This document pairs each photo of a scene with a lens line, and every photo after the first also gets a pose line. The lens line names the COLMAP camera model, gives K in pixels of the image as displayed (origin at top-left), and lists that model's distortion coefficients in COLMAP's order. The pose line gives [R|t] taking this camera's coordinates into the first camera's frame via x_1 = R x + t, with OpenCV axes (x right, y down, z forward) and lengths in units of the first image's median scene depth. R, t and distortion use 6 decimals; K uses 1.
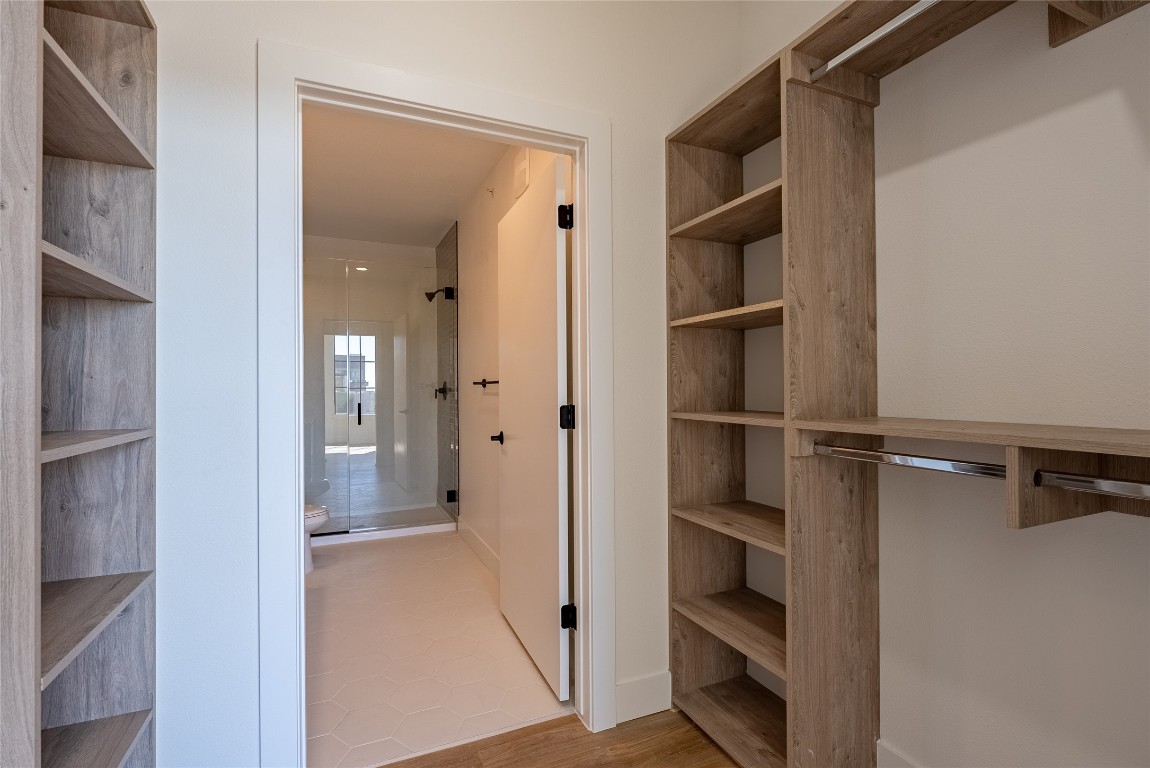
lens RADIAL K [[527.7, 0, 570.8], [0, 527.7, 383.7], [0, 0, 1]] dist [-0.001575, -0.000292]
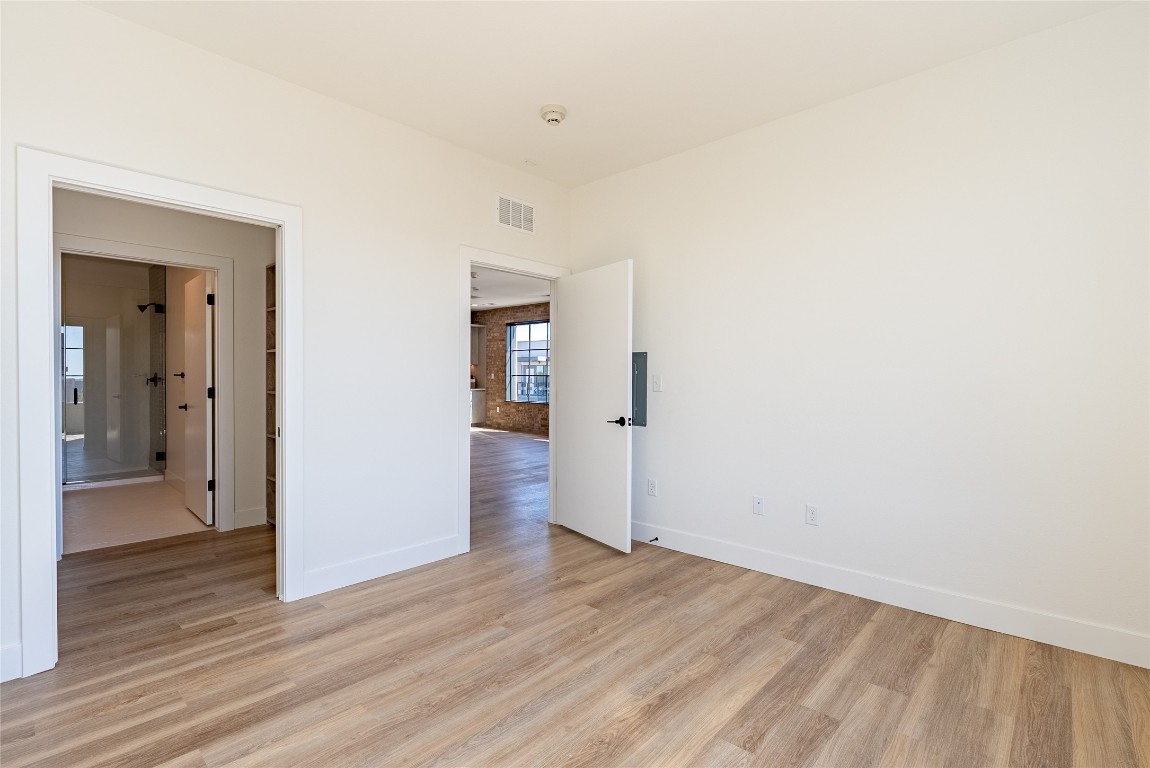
lens RADIAL K [[527.7, 0, 570.8], [0, 527.7, 383.7], [0, 0, 1]] dist [-0.001575, -0.000292]
pose [[0.920109, 0.008948, 0.391560, 0.218475], [-0.015378, 0.999793, 0.013287, -0.010905], [-0.391360, -0.018247, 0.920057, -0.676557]]
